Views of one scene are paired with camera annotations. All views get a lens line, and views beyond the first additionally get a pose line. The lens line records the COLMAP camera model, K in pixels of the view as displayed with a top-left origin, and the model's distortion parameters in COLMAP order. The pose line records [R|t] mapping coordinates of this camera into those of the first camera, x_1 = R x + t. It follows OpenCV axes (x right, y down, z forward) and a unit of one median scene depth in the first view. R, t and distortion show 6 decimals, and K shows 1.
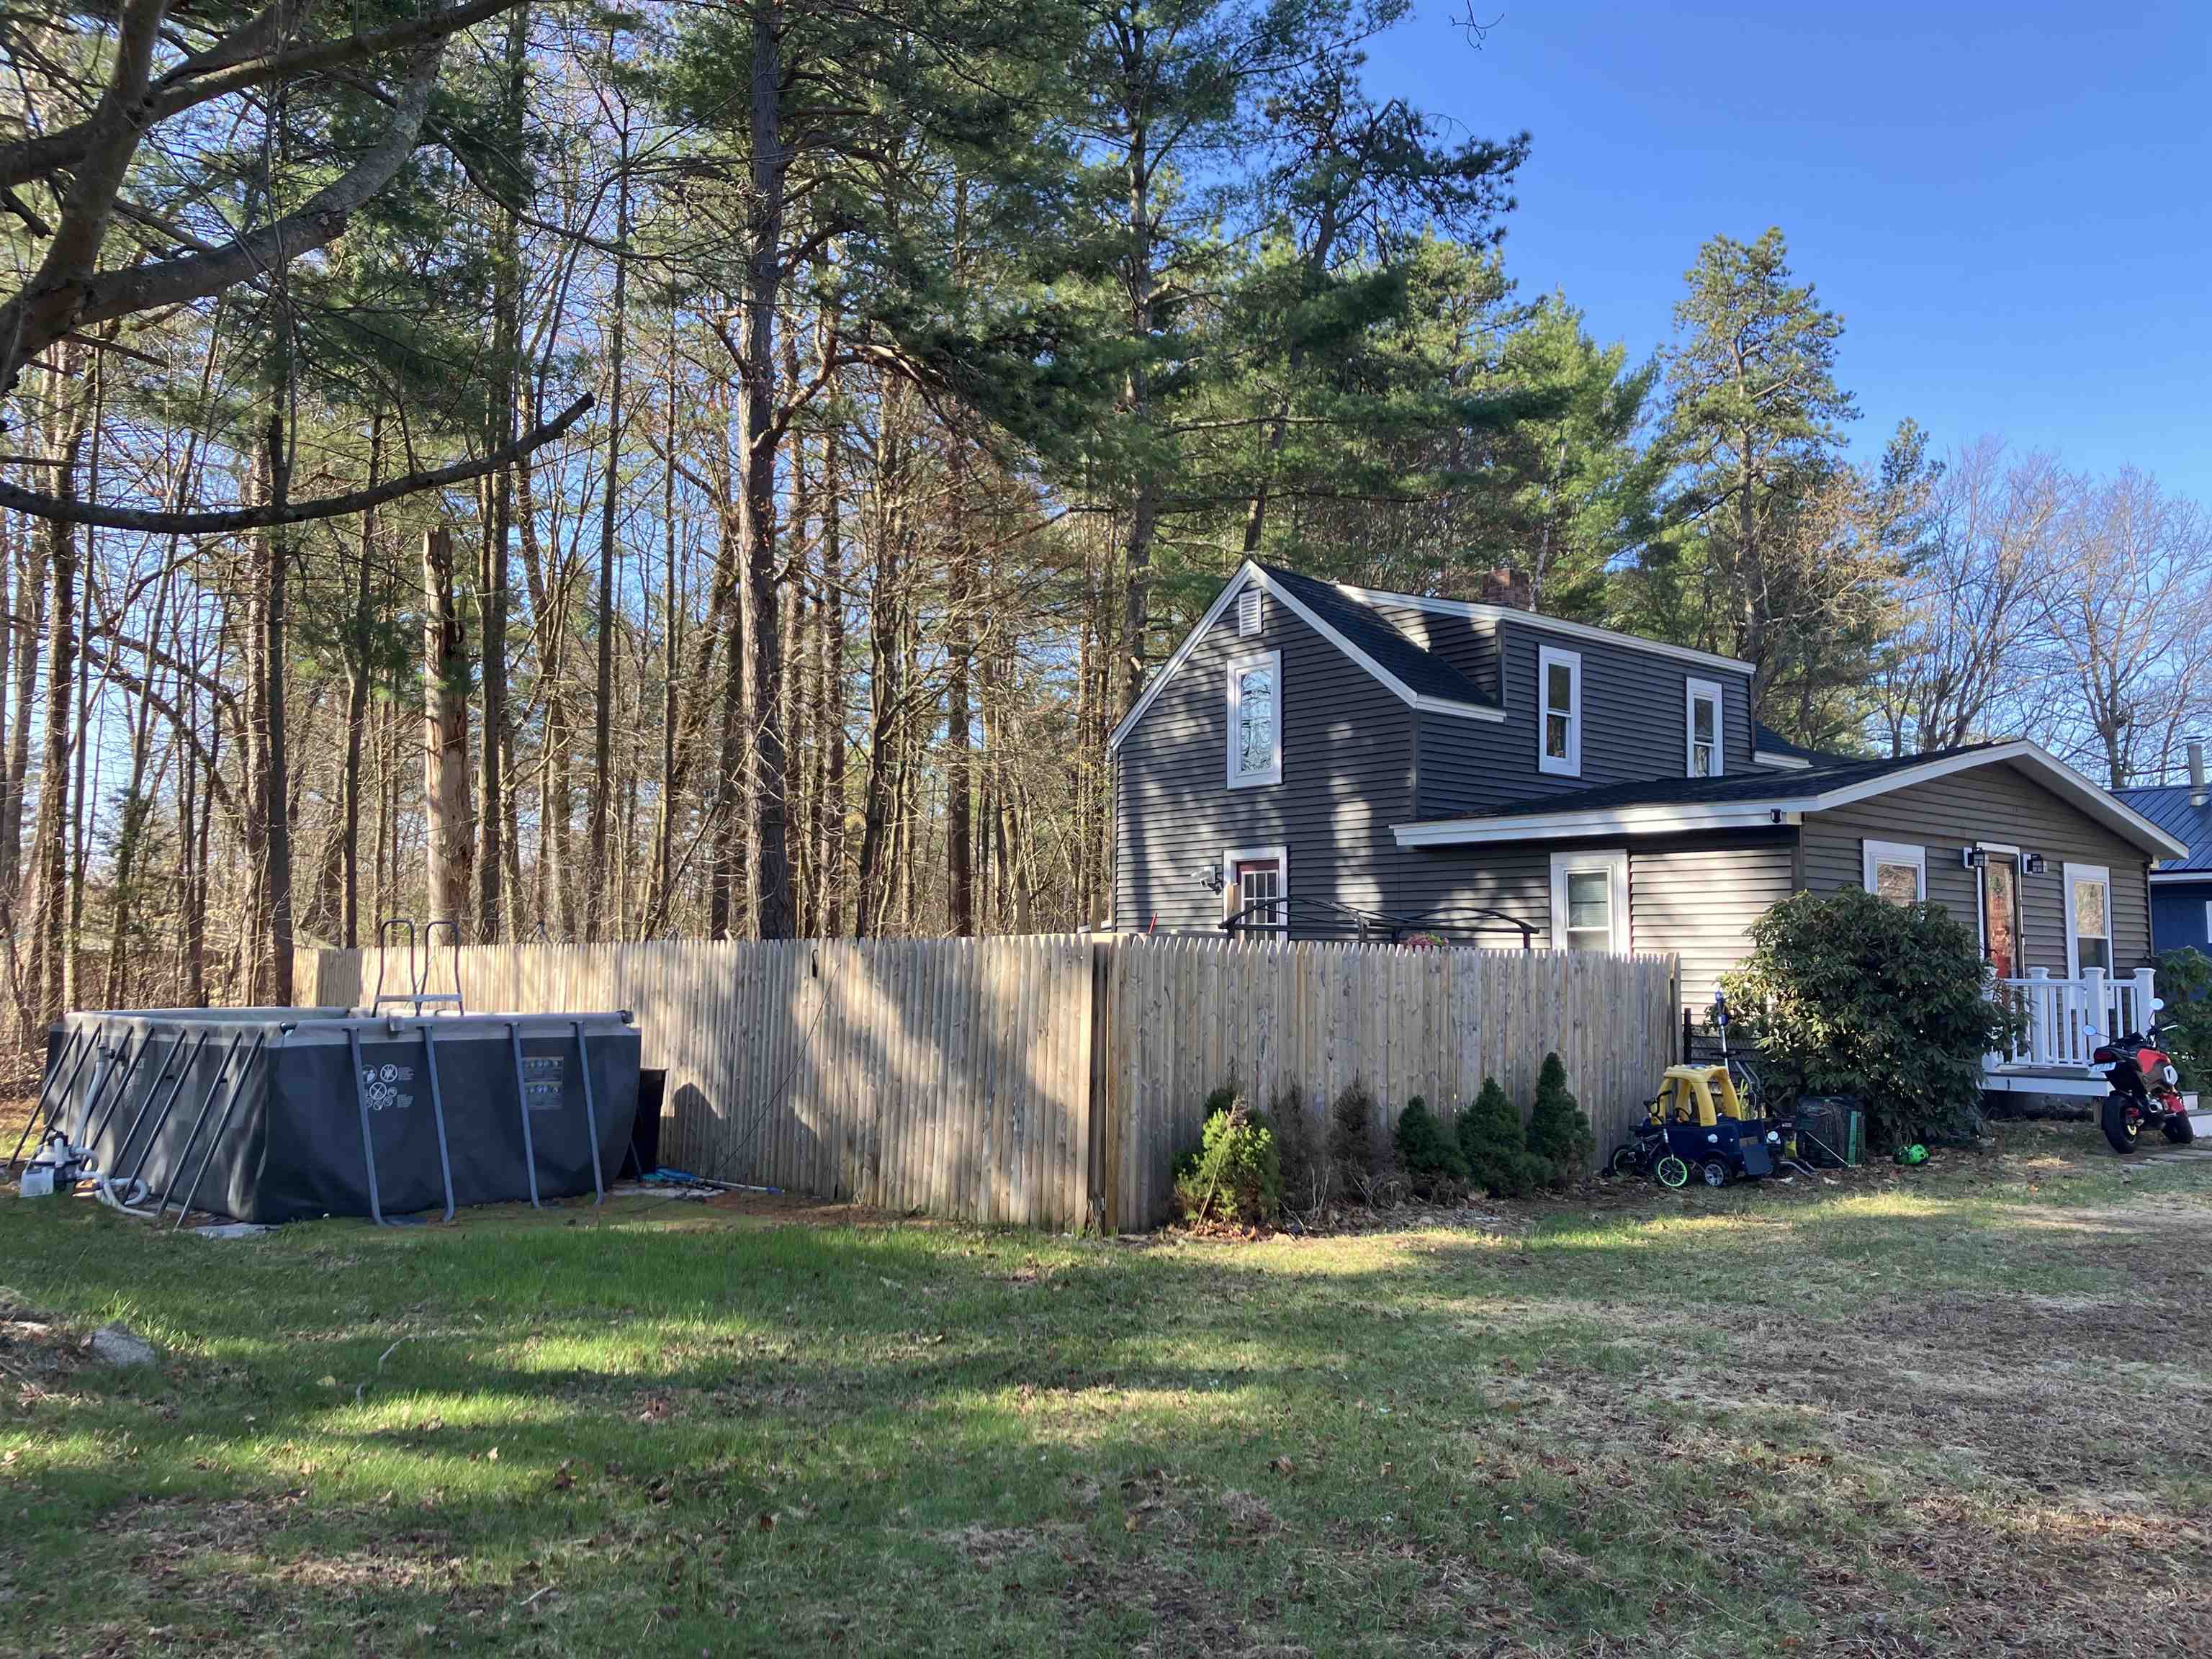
lens RADIAL K [[1797.0, 0, 1113.6], [0, 1797.0, 794.3], [0, 0, 1]] dist [0.024582, -0.004952]
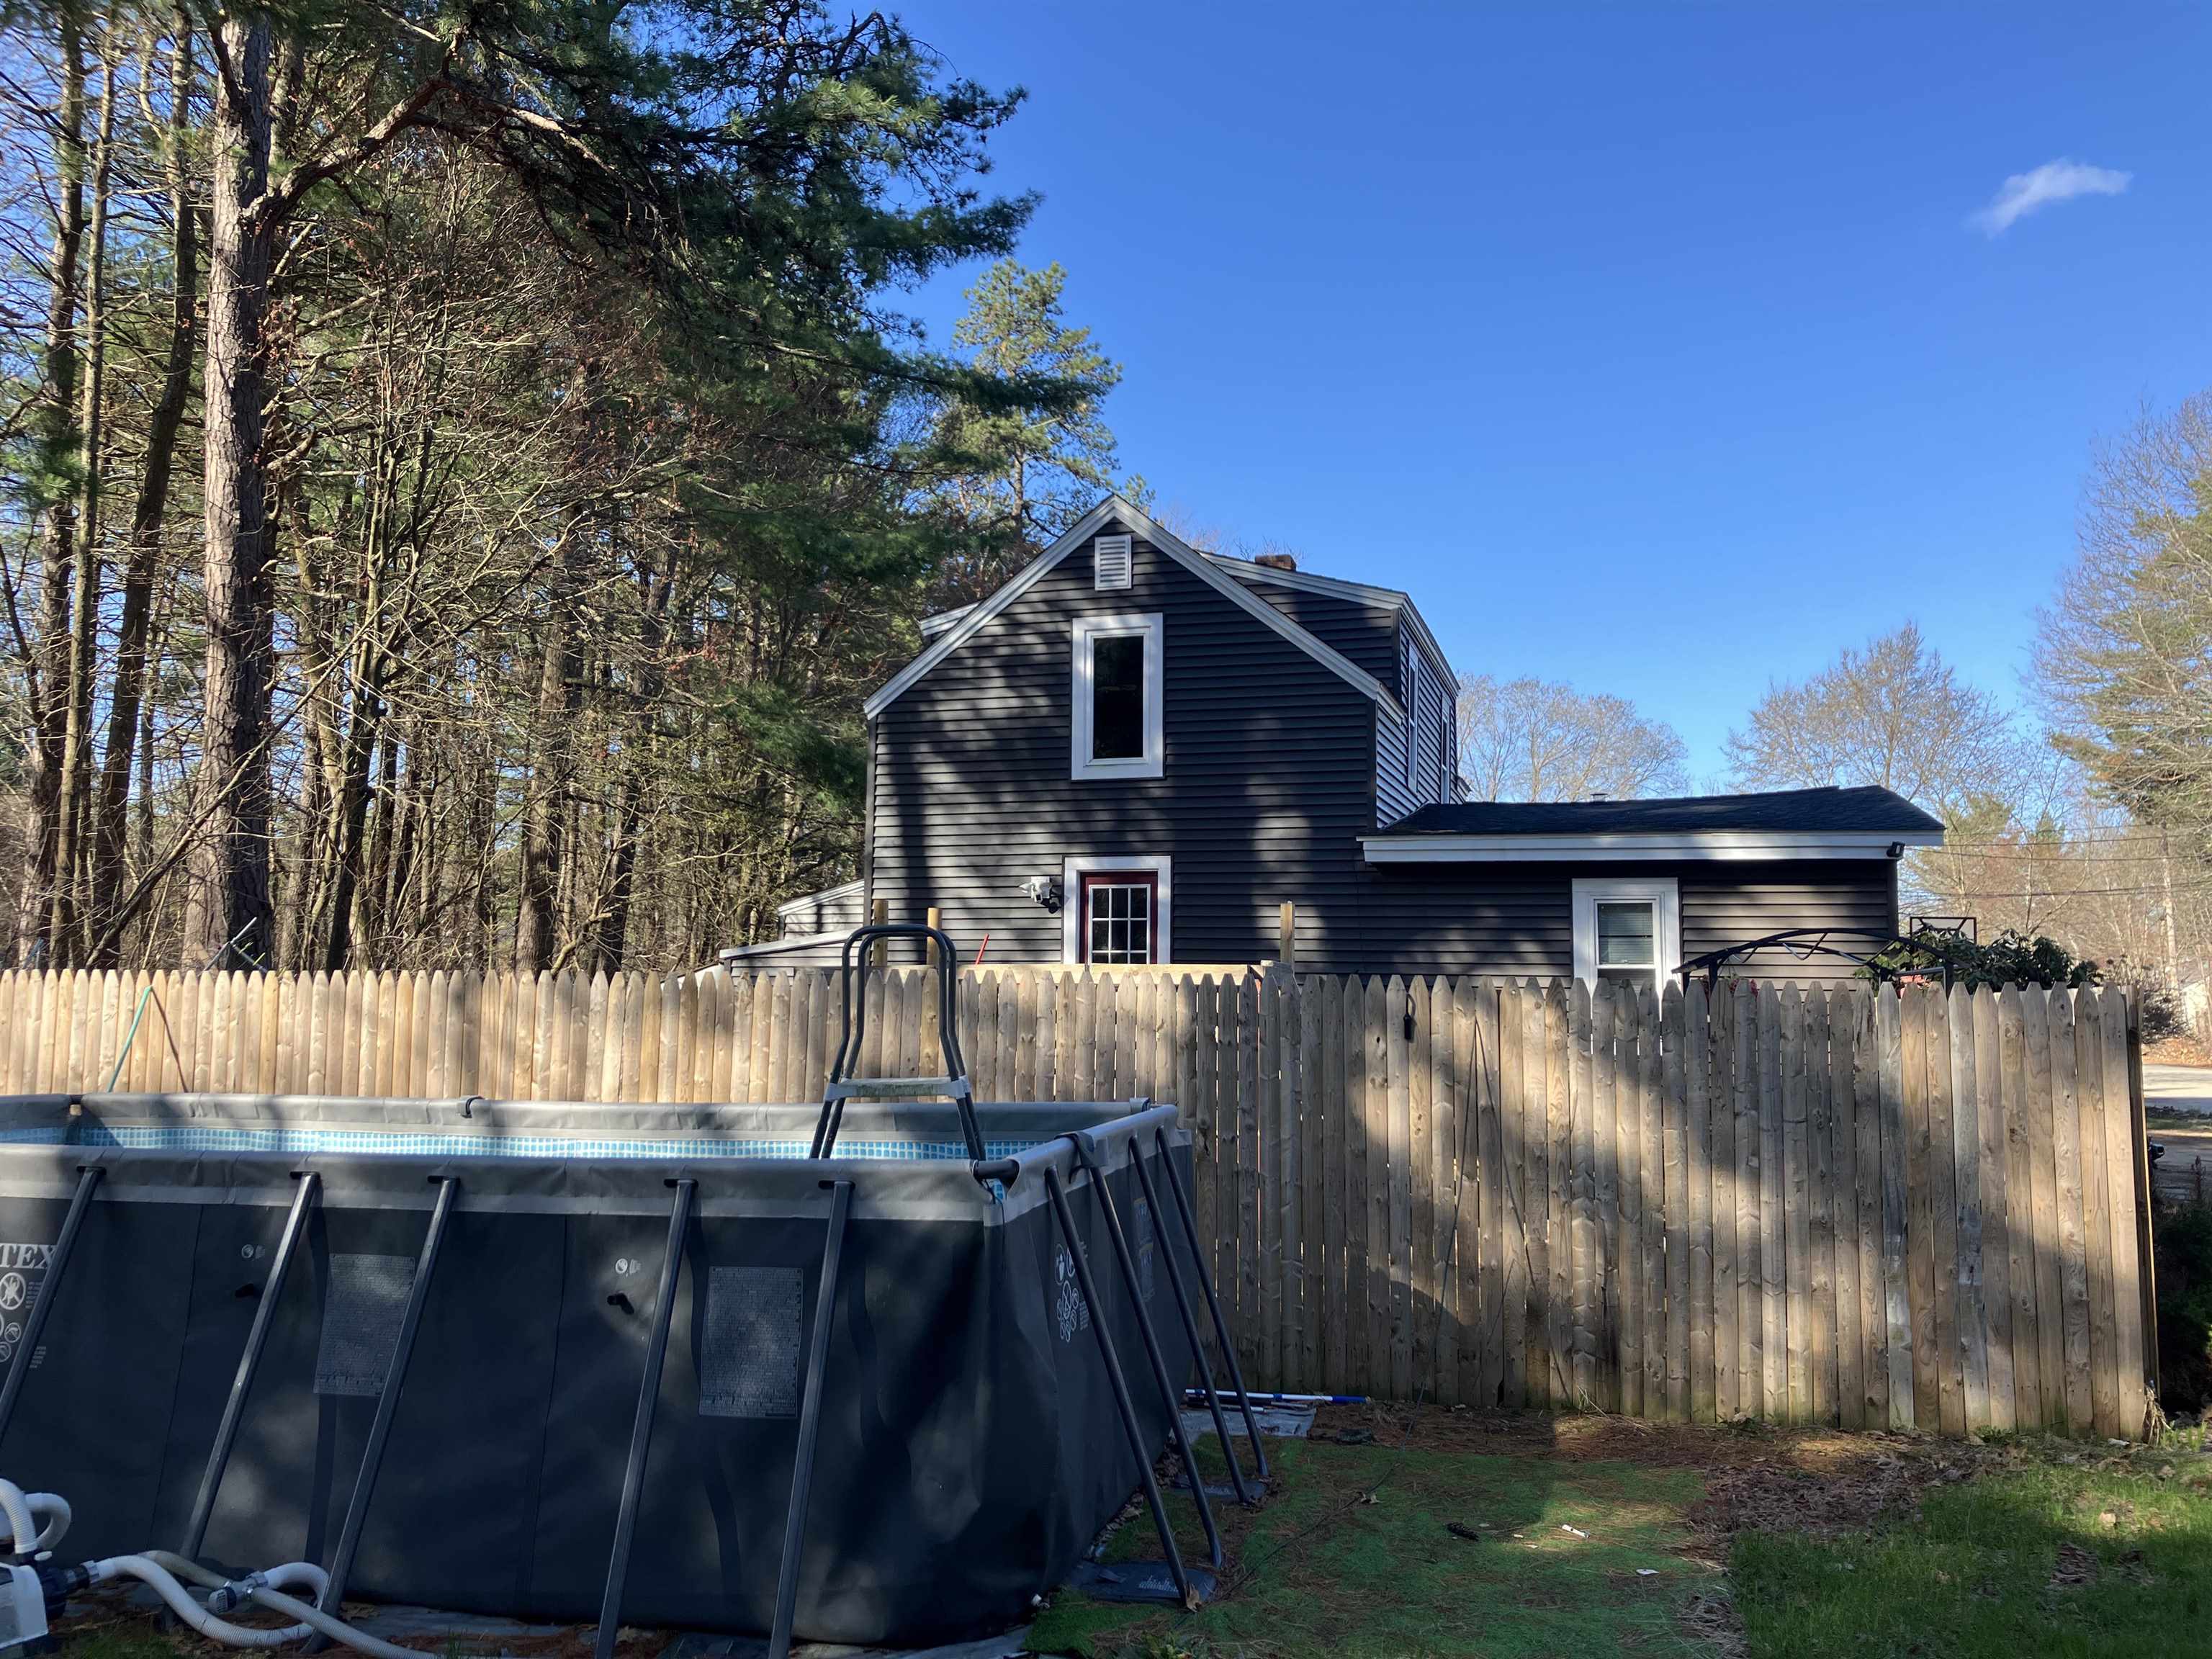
lens RADIAL K [[1733.3, 0, 1110.5], [0, 1733.3, 884.1], [0, 0, 1]] dist [0.004933, -0.000264]
pose [[0.838114, 0.033098, 0.544490, -0.340781], [-0.057832, 0.997923, 0.028358, 0.020058], [-0.542421, -0.055256, 0.838288, 0.346740]]
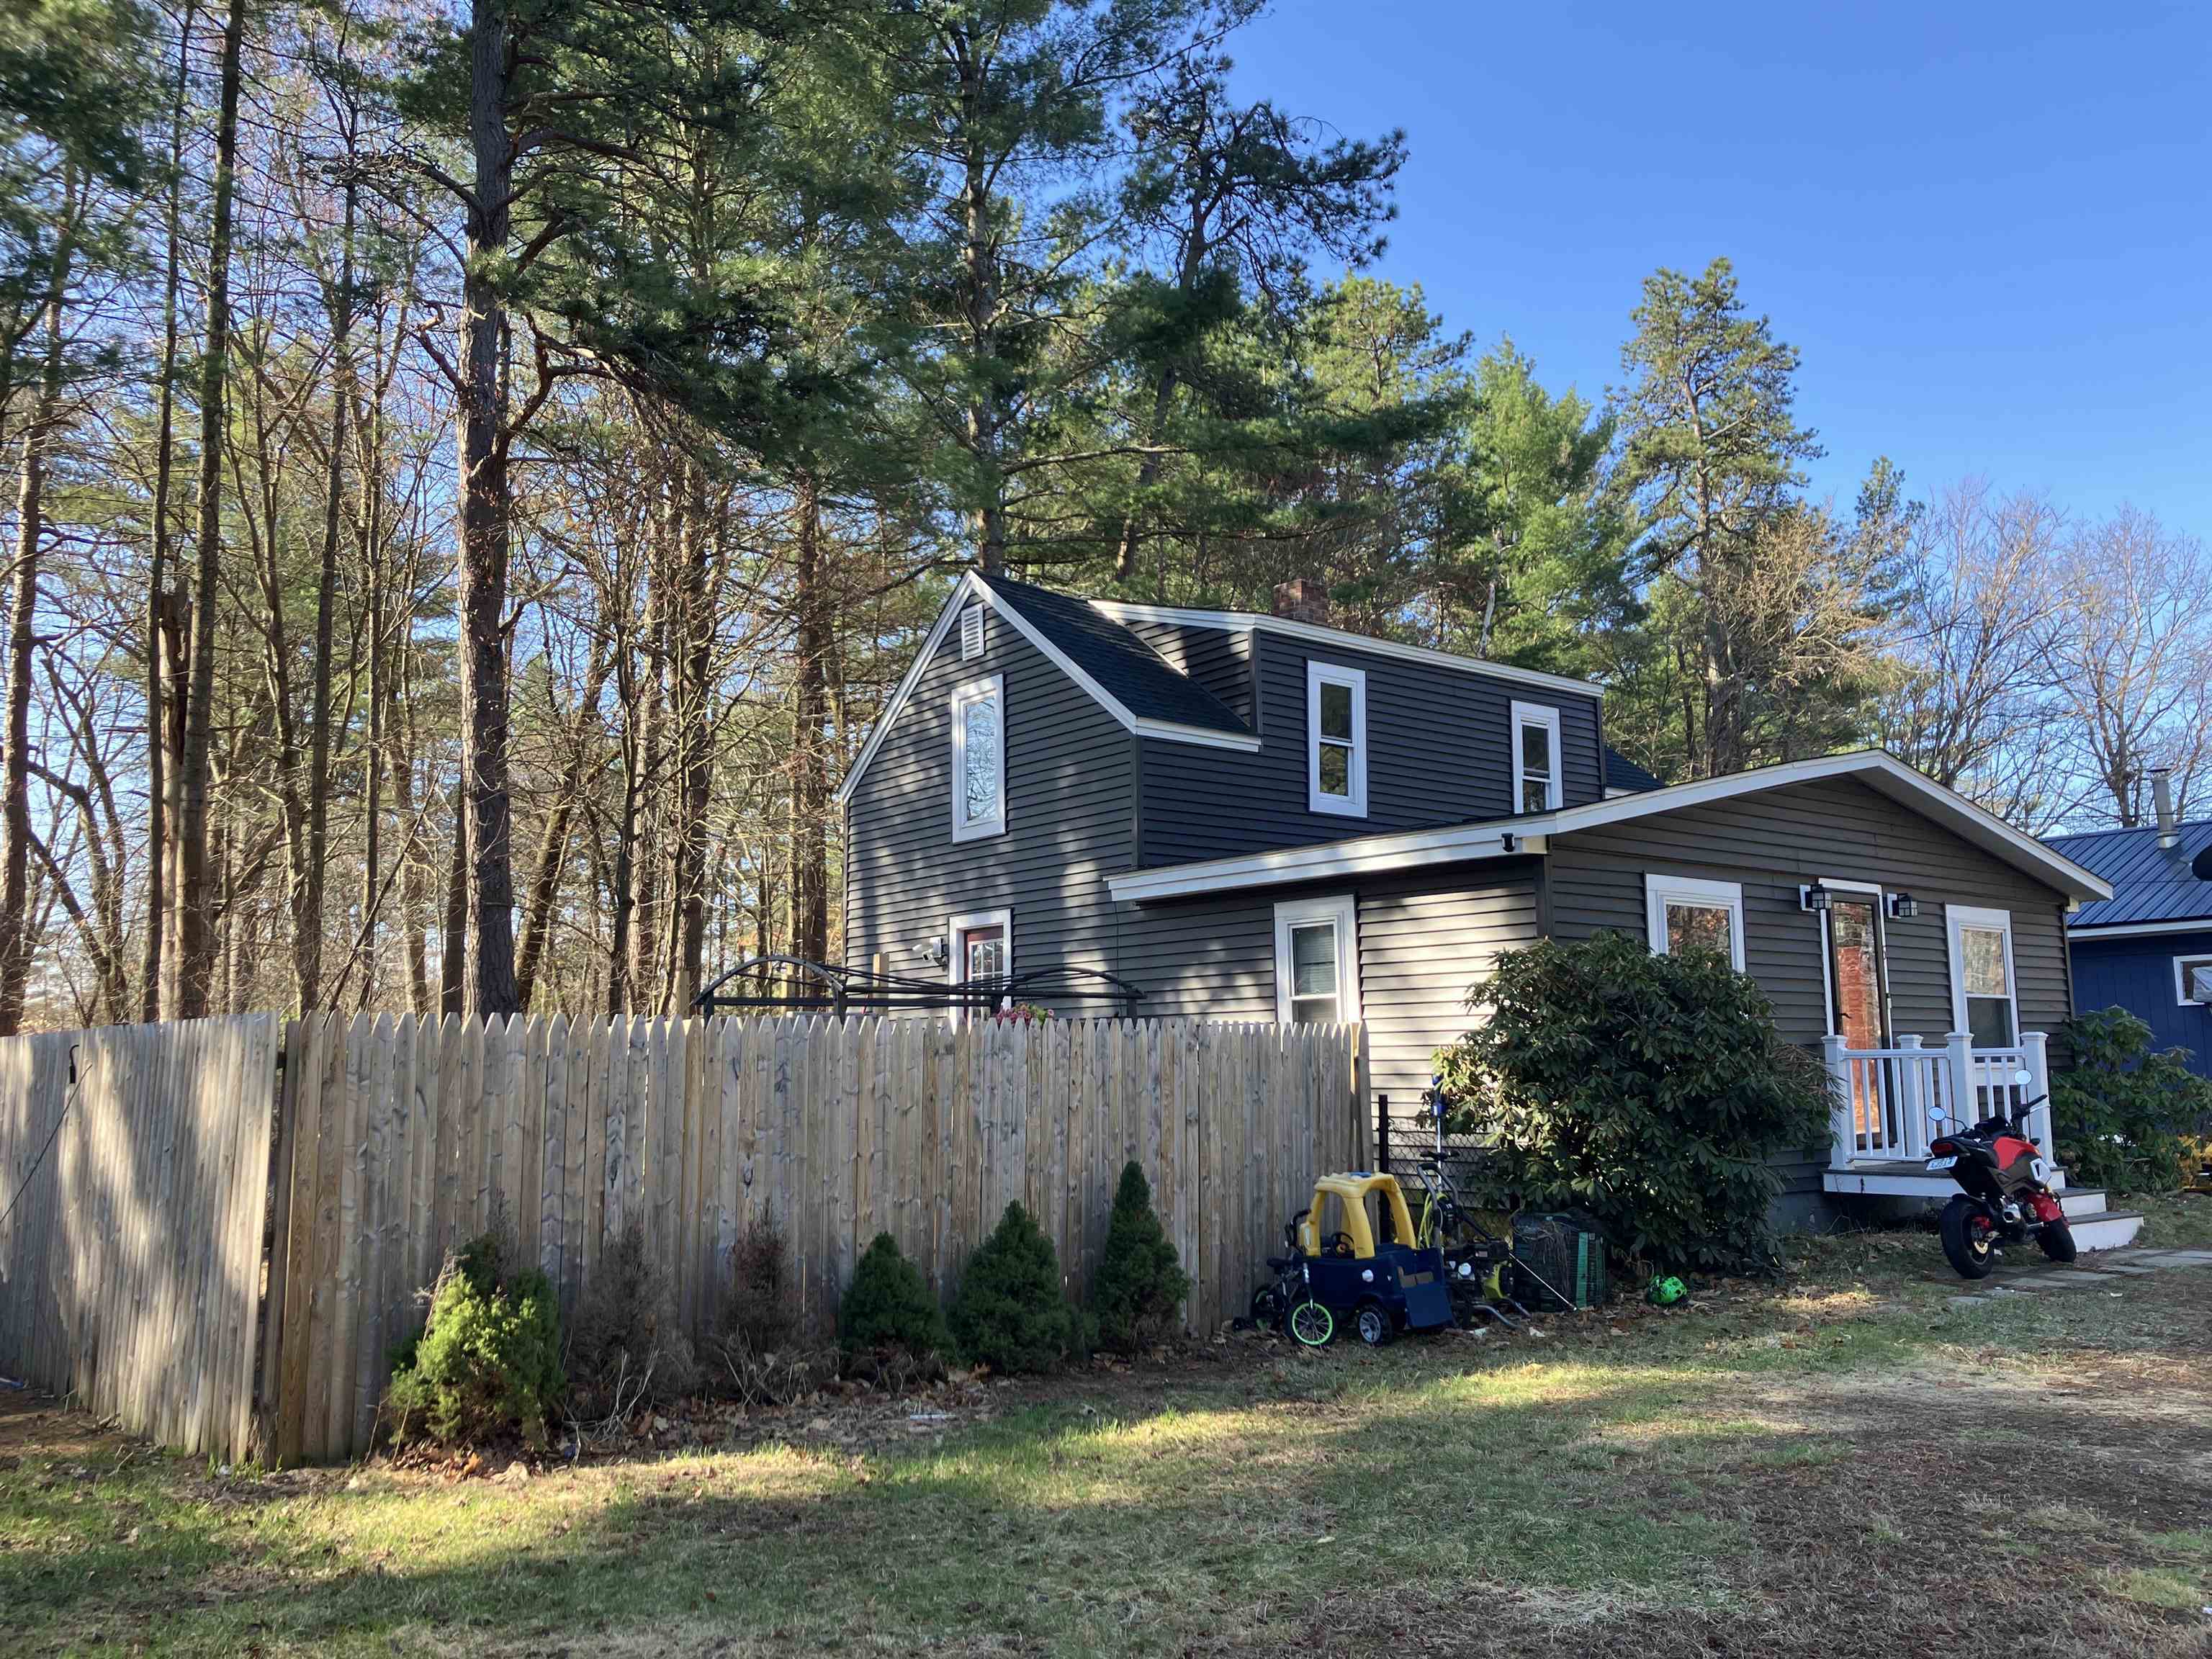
lens RADIAL K [[1800.0, 0, 1106.0], [0, 1800.0, 829.5], [0, 0, 1]] dist [0.030105, -0.003218]
pose [[0.999451, -0.025143, -0.021585, 0.154089], [0.024400, 0.999122, -0.034044, 0.020677], [0.022422, 0.033499, 0.999187, 0.165077]]
